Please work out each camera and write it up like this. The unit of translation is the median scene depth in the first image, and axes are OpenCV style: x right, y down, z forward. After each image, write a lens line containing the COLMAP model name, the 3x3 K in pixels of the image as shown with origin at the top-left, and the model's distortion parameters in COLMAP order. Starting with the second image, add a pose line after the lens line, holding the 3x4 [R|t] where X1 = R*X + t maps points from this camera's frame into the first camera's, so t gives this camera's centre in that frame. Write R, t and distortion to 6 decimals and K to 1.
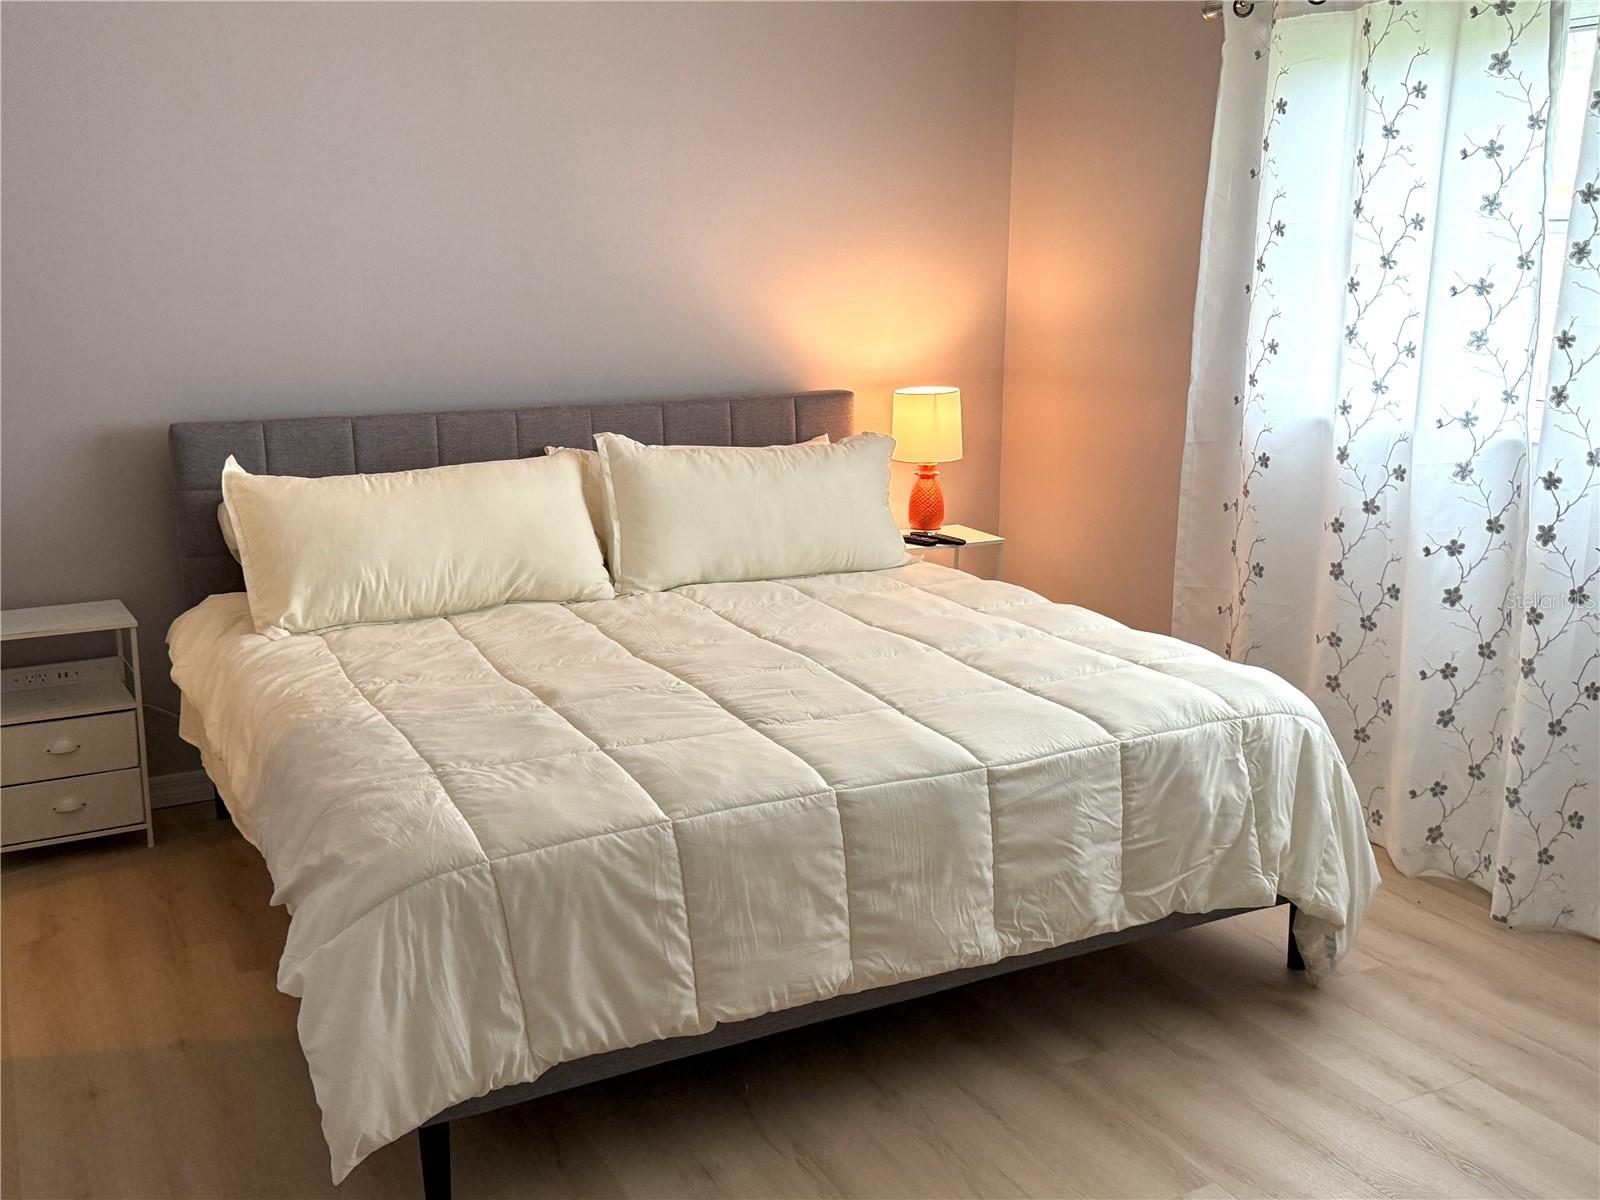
lens RADIAL K [[1585.8, 0, 806.3], [0, 1585.8, 584.4], [0, 0, 1]] dist [0.048906, 0.000000]
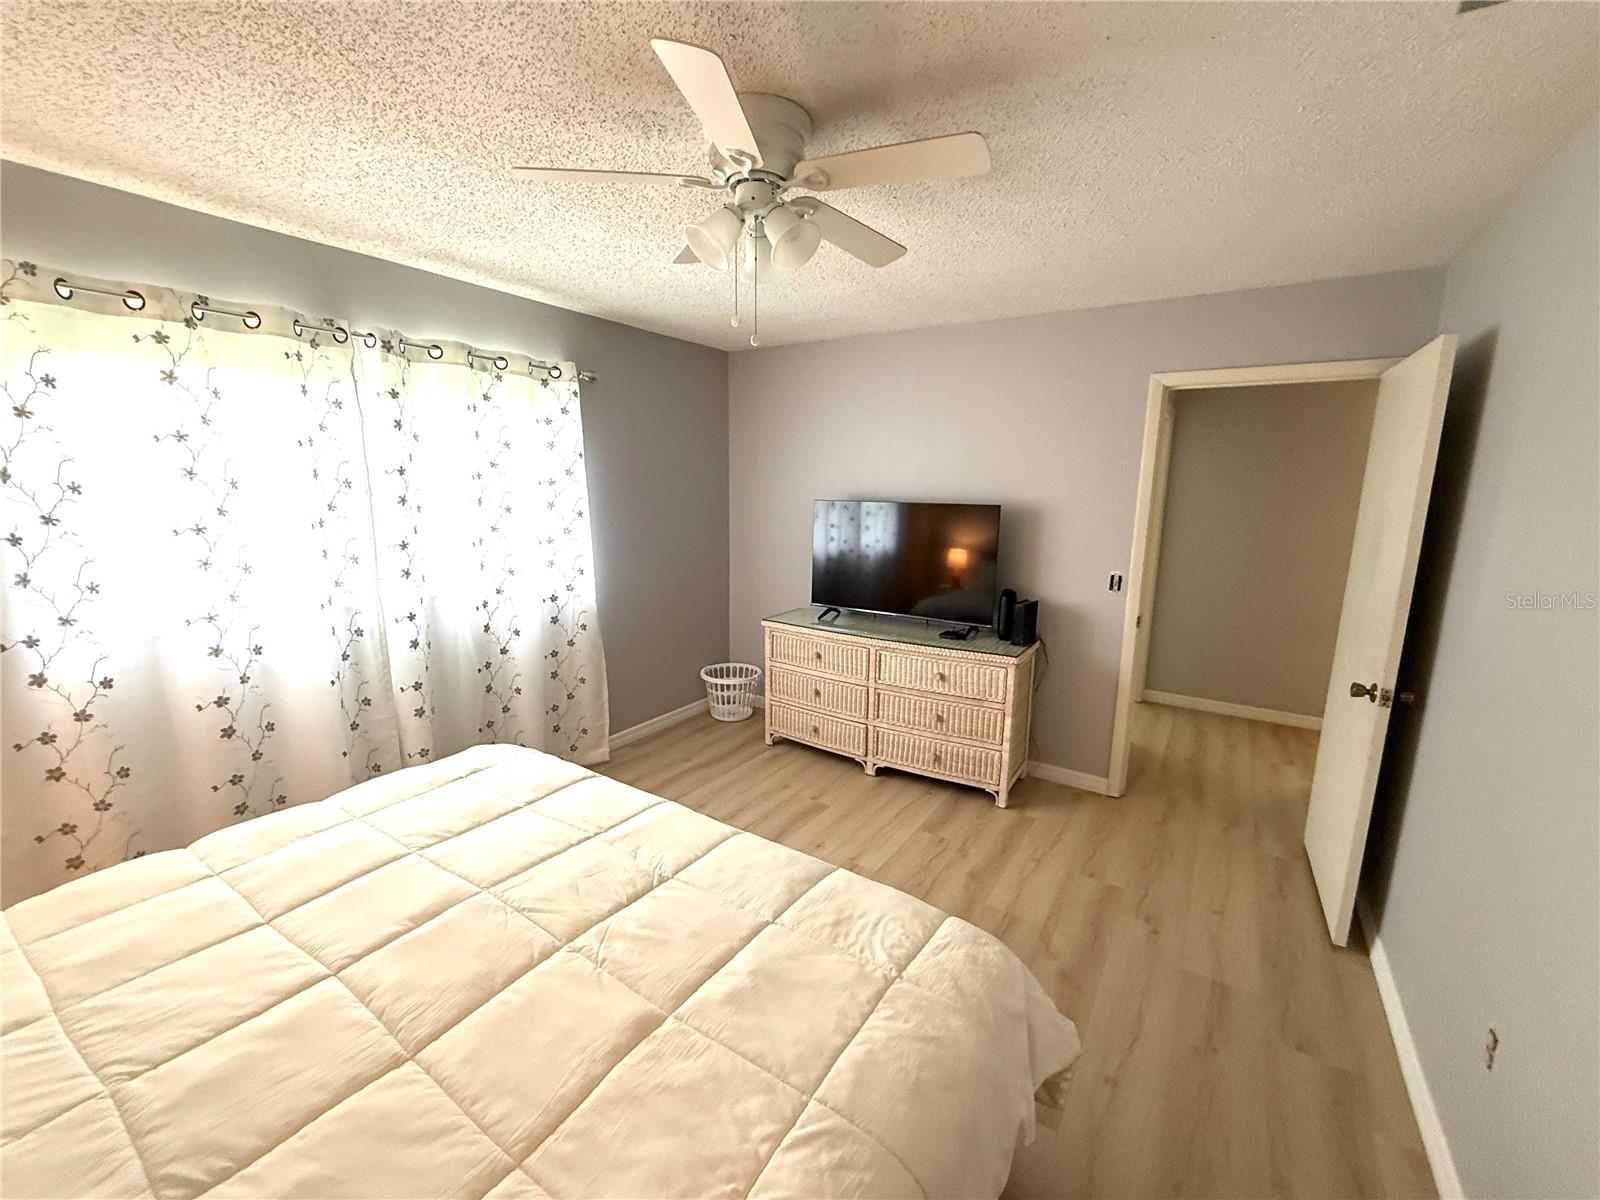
lens RADIAL K [[644.0, 0, 797.0], [0, 644.0, 597.6], [0, 0, 1]] dist [0.001339, -0.000805]
pose [[-0.477049, -0.161203, 0.863967, -0.504376], [0.176126, 0.945558, 0.273677, -0.254725], [-0.861048, 0.282724, -0.422685, 1.071770]]
